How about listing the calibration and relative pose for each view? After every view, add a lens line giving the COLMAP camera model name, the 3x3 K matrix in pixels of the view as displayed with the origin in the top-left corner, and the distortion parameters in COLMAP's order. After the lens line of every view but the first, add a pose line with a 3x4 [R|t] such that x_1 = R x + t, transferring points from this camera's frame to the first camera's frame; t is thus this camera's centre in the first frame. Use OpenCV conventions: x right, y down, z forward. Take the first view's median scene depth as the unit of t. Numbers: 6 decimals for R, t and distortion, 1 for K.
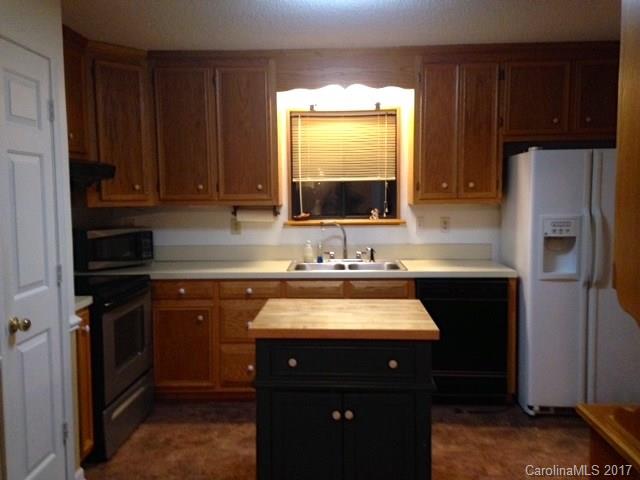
lens RADIAL K [[587.1, 0, 320.0], [0, 587.1, 240.0], [0, 0, 1]] dist [0.075356, -0.024312]
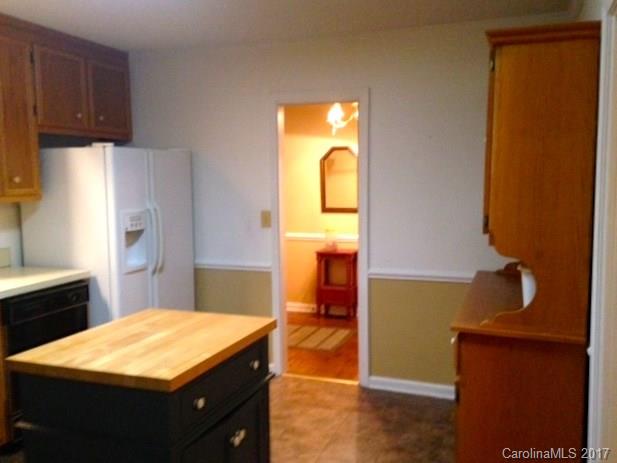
lens RADIAL K [[566.0, 0, 308.5], [0, 566.0, 231.5], [0, 0, 1]] dist [0.075356, -0.024312]
pose [[0.313548, -0.078579, 0.946316, -0.453501], [0.083012, 0.995023, 0.055118, -0.033597], [-0.945937, 0.061273, 0.318510, 0.384282]]
